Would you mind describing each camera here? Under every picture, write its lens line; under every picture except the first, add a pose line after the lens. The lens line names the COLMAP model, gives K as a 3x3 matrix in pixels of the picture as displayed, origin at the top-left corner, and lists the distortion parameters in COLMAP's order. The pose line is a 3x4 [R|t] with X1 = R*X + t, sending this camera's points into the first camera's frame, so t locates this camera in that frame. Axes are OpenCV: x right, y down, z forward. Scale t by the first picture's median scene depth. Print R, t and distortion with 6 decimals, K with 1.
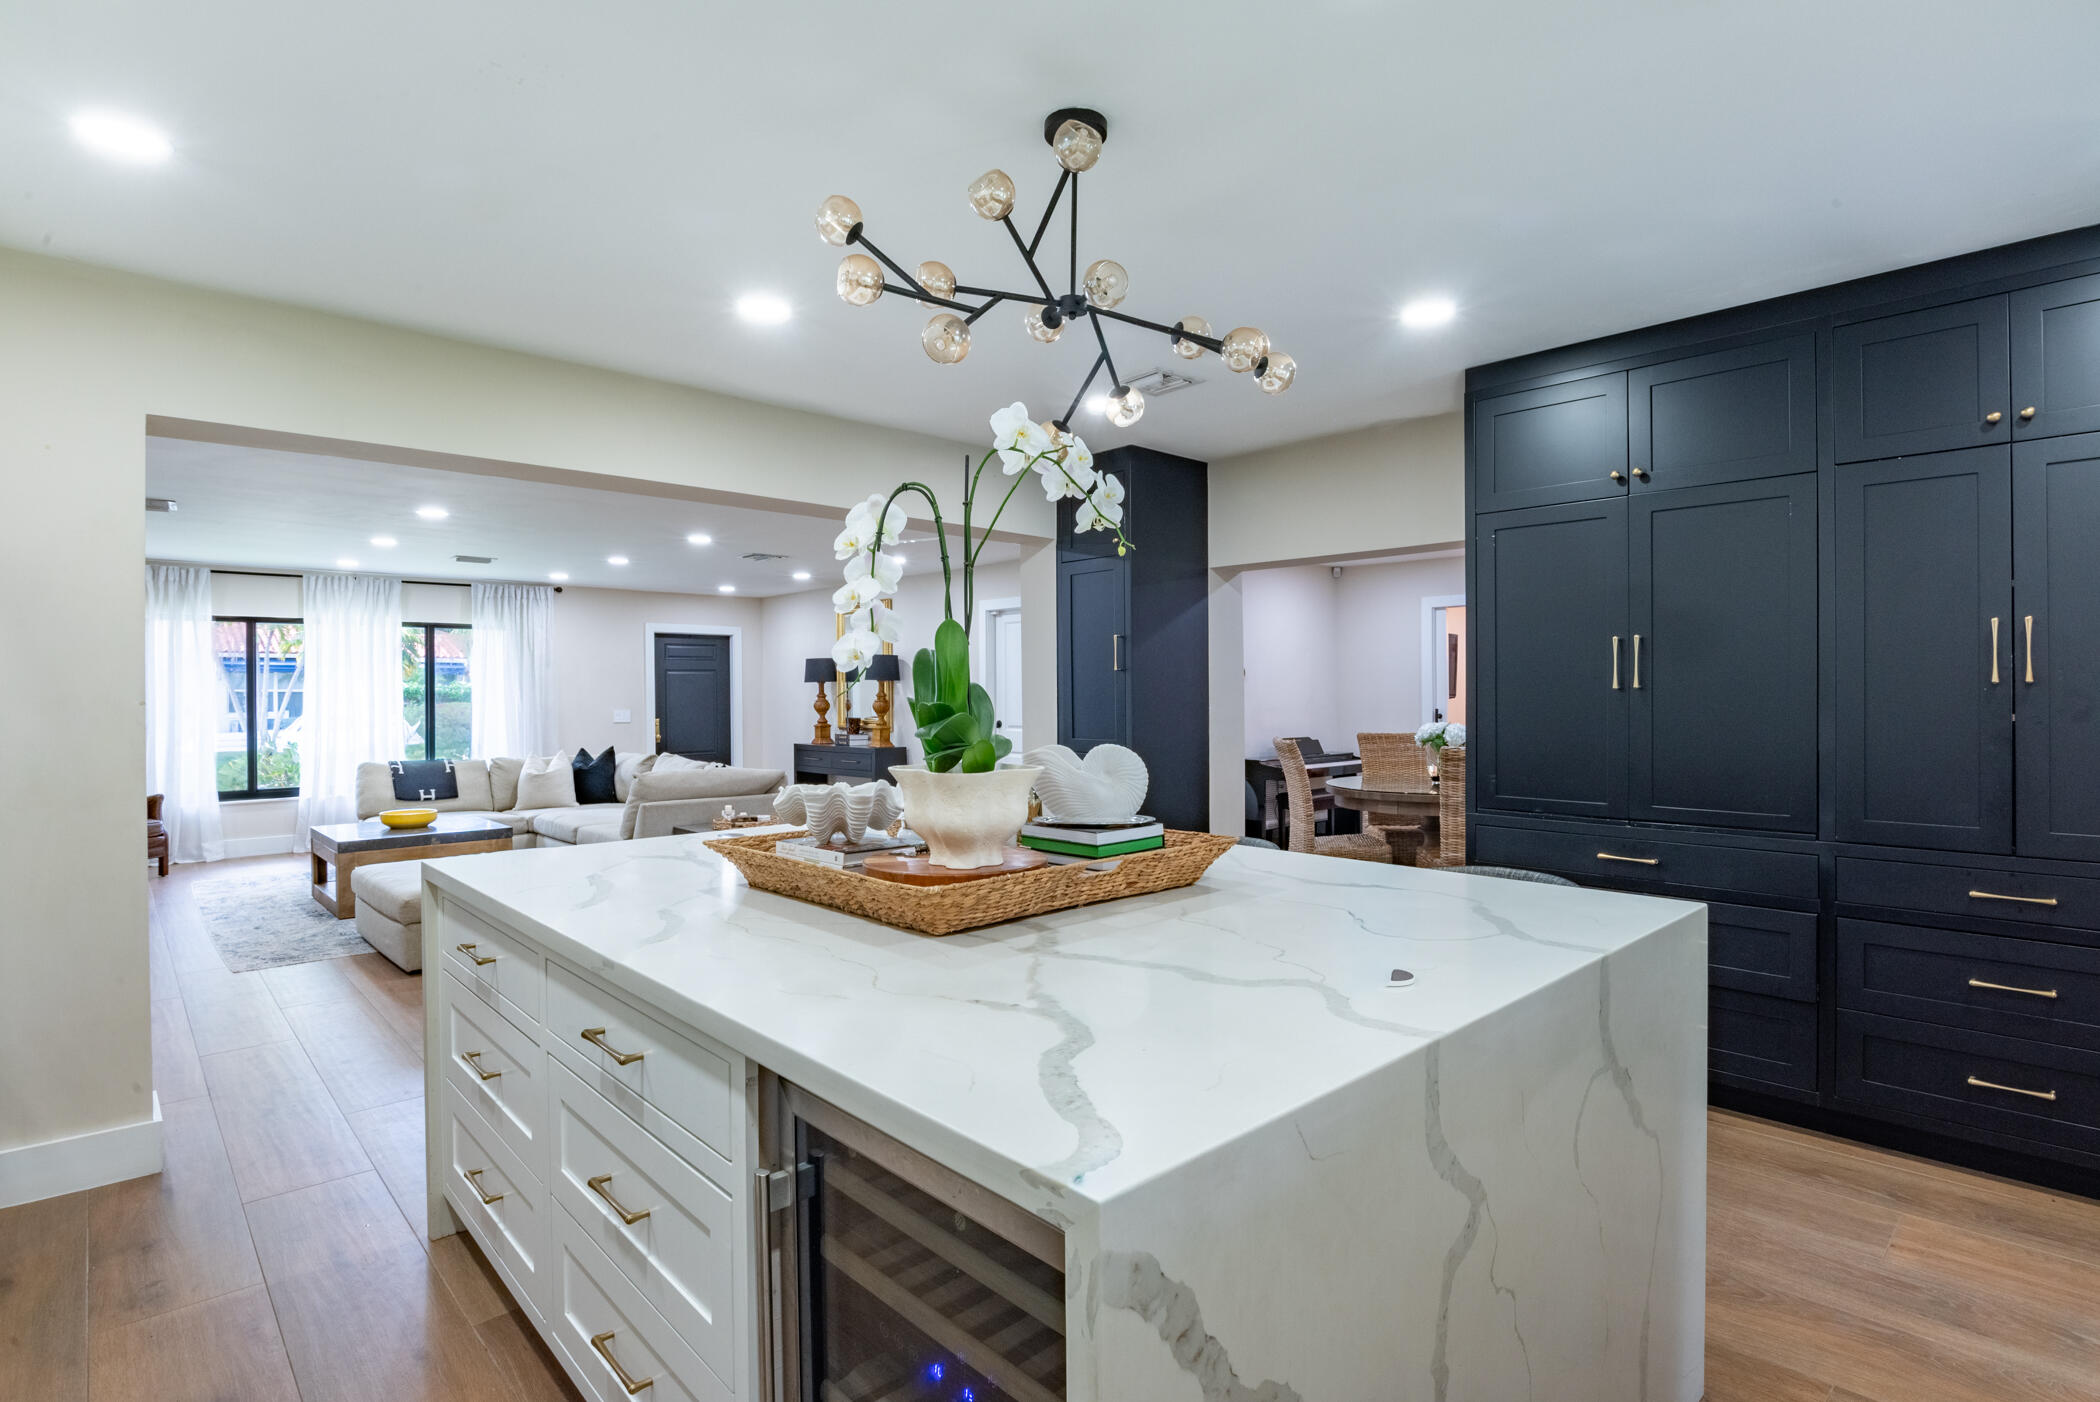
lens RADIAL K [[1063.2, 0, 1045.9], [0, 1063.2, 701.7], [0, 0, 1]] dist [-0.016858, -0.000821]
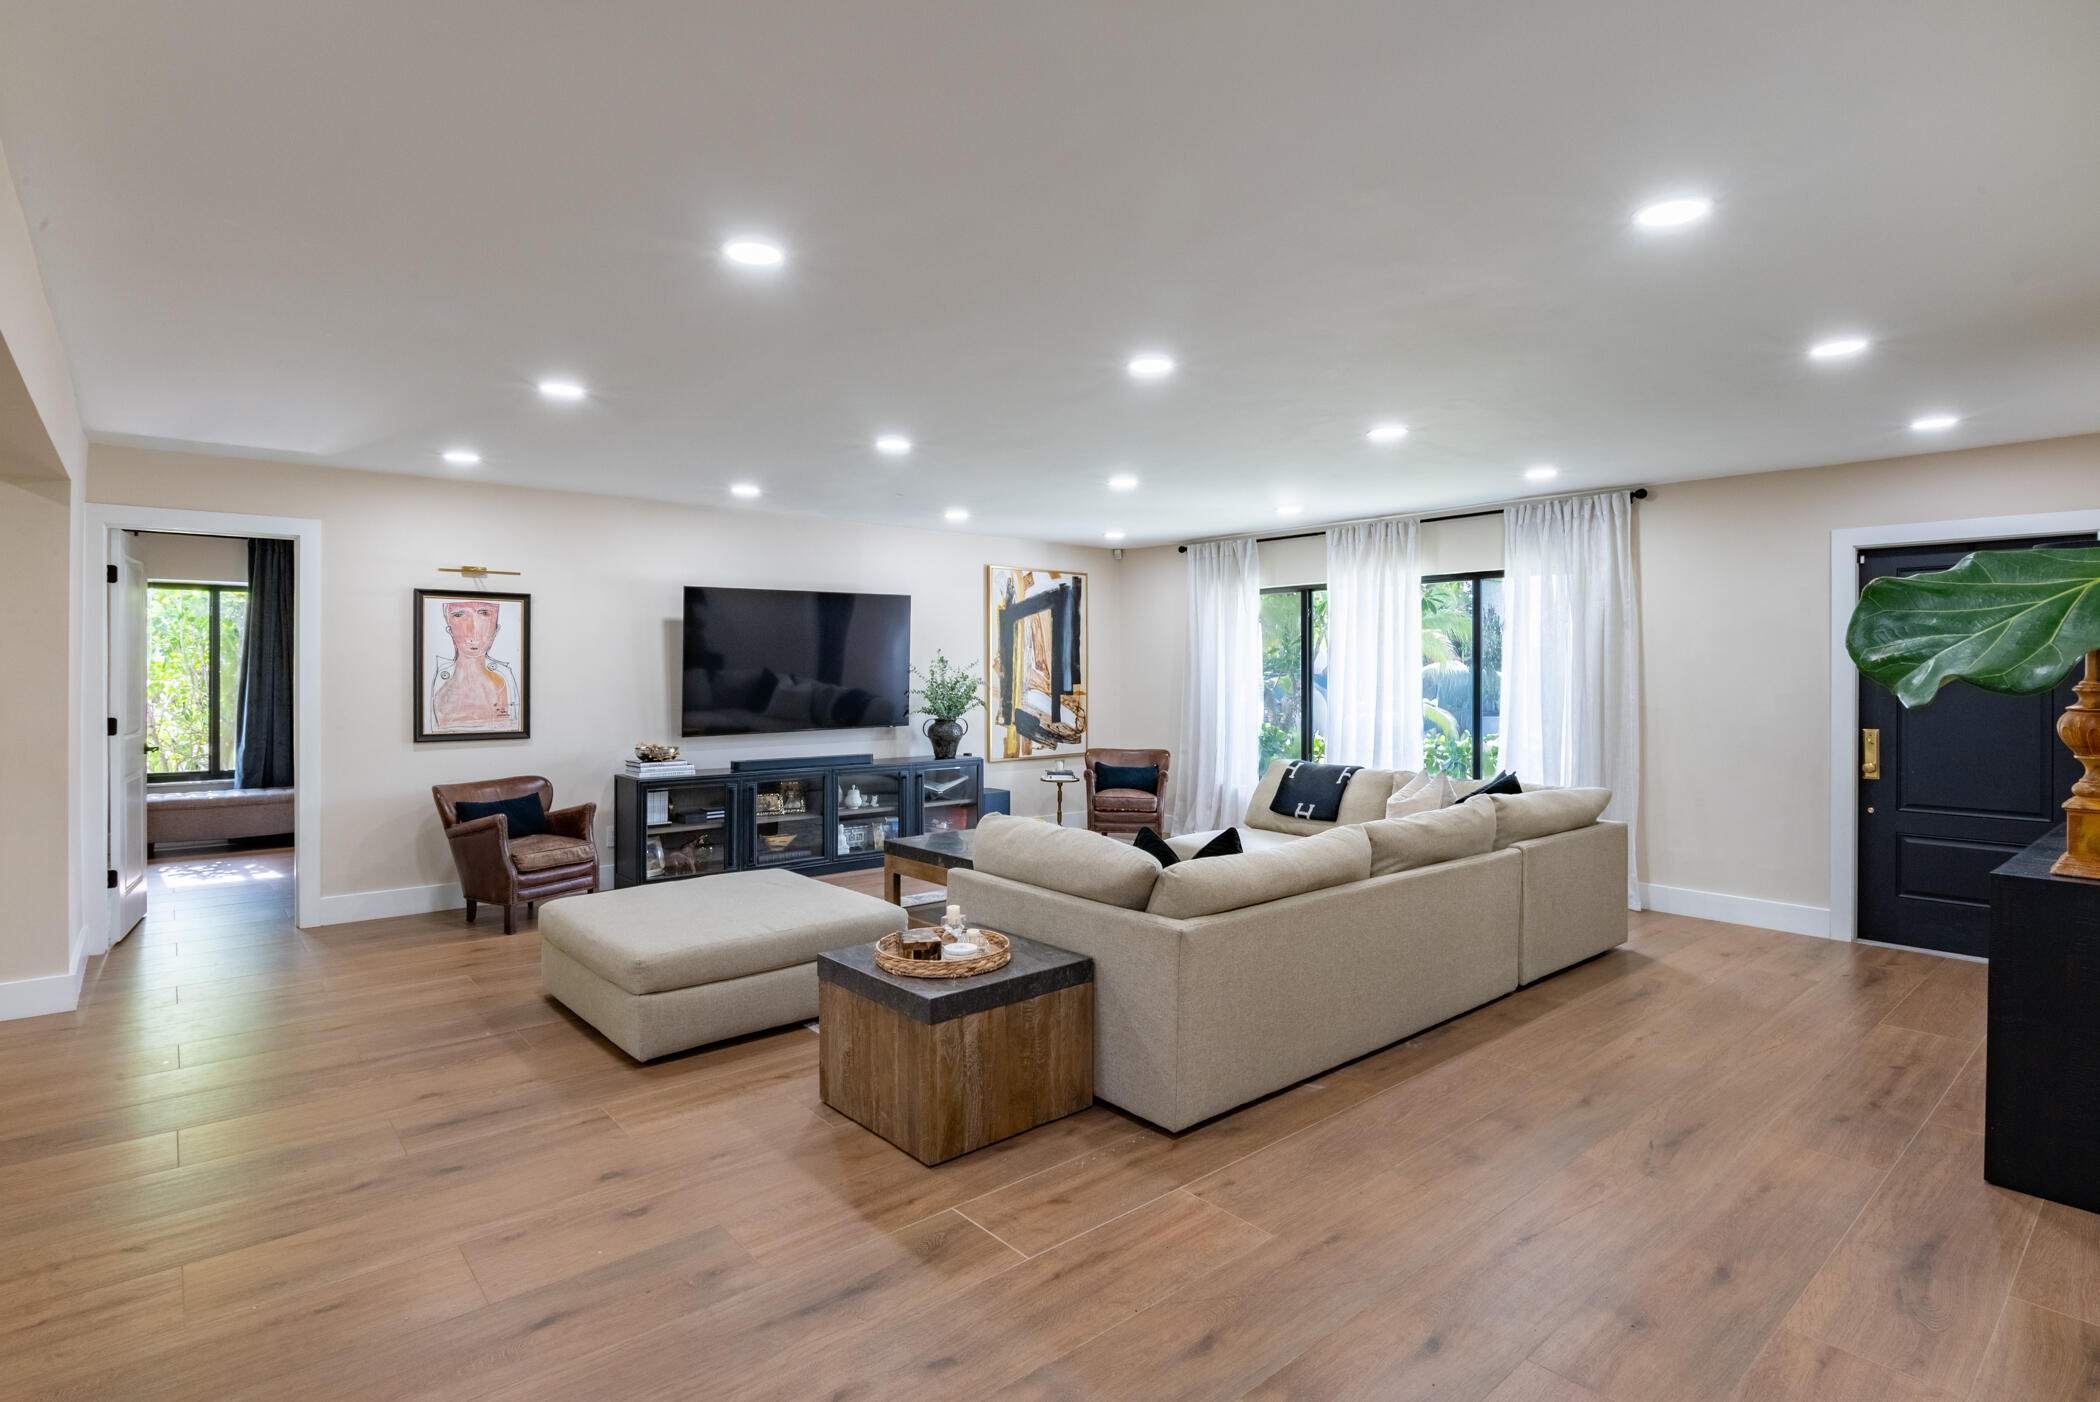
lens RADIAL K [[1063.2, 0, 1040.2], [0, 1063.2, 670.6], [0, 0, 1]] dist [-0.016858, -0.000821]
pose [[-0.022585, 0.007000, -0.999720, 0.141099], [-0.002610, 0.999972, 0.007061, -0.013062], [0.999742, 0.002769, -0.022566, 0.735140]]
